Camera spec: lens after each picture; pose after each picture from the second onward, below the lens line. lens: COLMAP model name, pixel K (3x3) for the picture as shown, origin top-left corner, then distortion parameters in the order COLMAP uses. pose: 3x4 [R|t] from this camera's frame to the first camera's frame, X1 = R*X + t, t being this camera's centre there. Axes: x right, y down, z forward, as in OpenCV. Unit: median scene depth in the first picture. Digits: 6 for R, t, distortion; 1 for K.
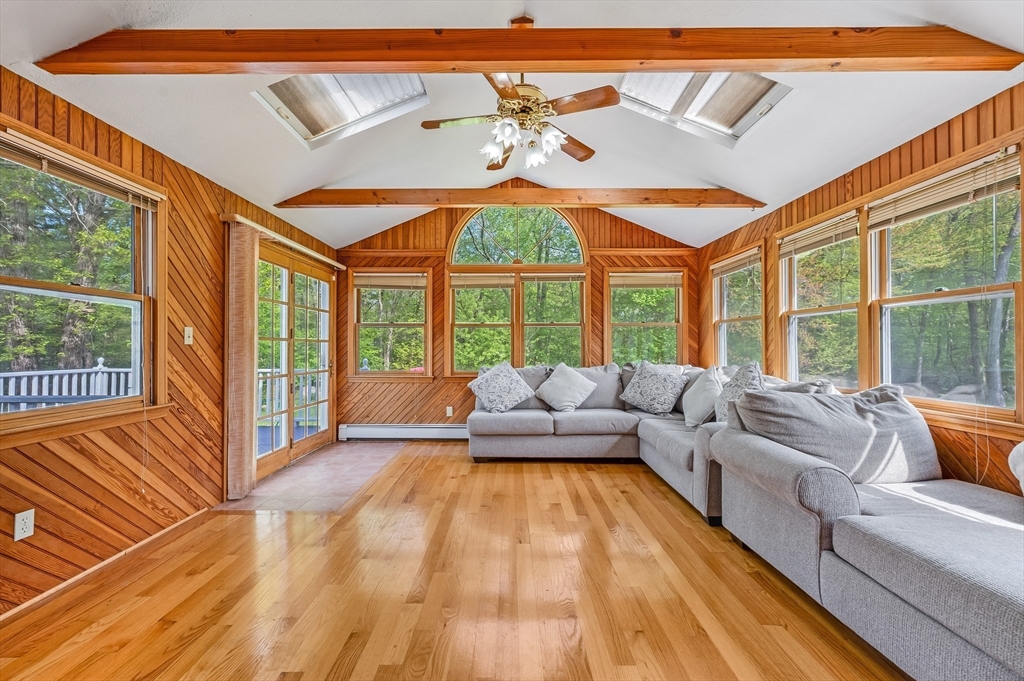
lens RADIAL K [[411.4, 0, 512.1], [0, 411.4, 344.0], [0, 0, 1]] dist [-0.000386, 0.000867]
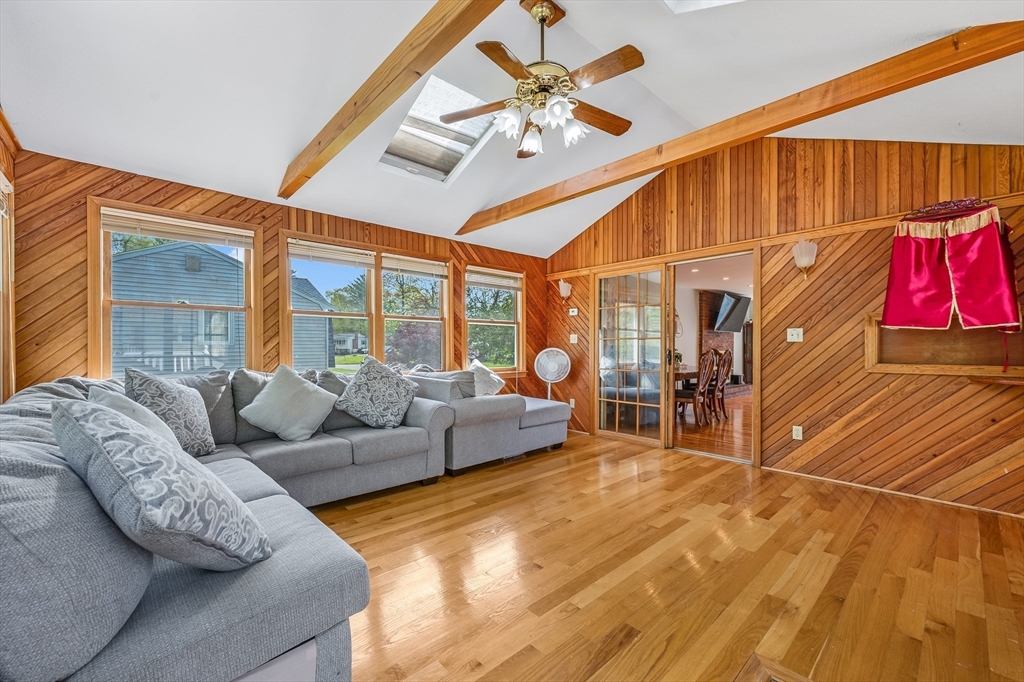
lens RADIAL K [[415.3, 0, 511.0], [0, 415.3, 350.6], [0, 0, 1]] dist [0.000109, 0.000527]
pose [[-0.672641, -0.007896, 0.739927, -0.377316], [-0.005015, 0.999969, 0.006112, 0.010958], [-0.739952, 0.000401, -0.672660, 1.013346]]
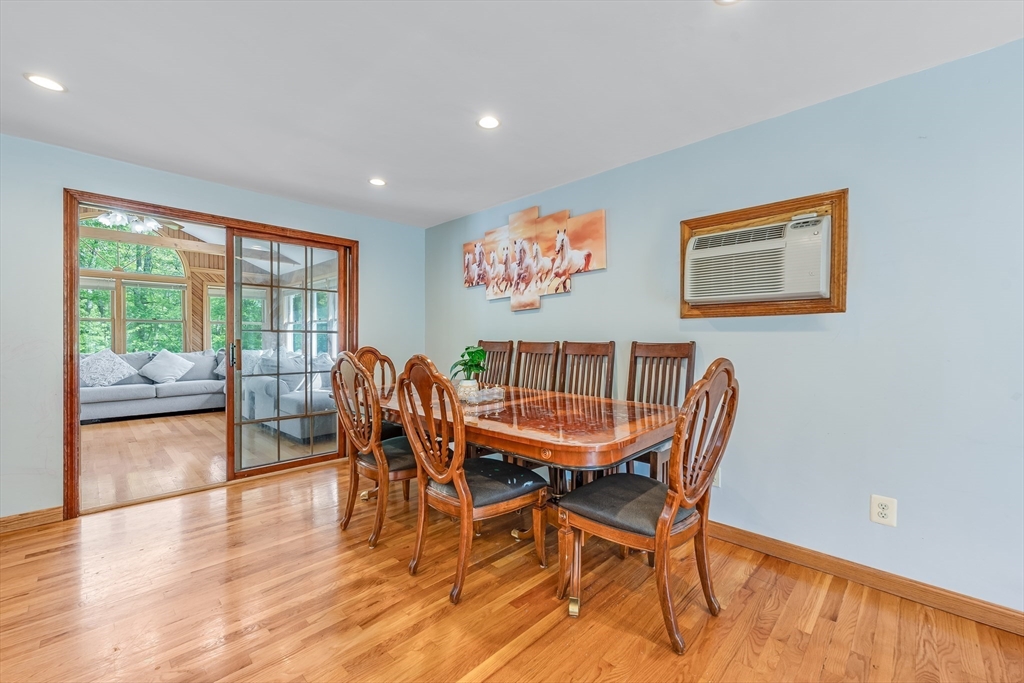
lens RADIAL K [[415.3, 0, 512.6], [0, 415.3, 343.5], [0, 0, 1]] dist [0.000109, 0.000527]
pose [[0.696390, -0.004575, 0.717649, -0.068098], [-0.008777, 0.999851, 0.014890, -0.005206], [-0.717610, -0.016668, 0.696246, -0.846177]]
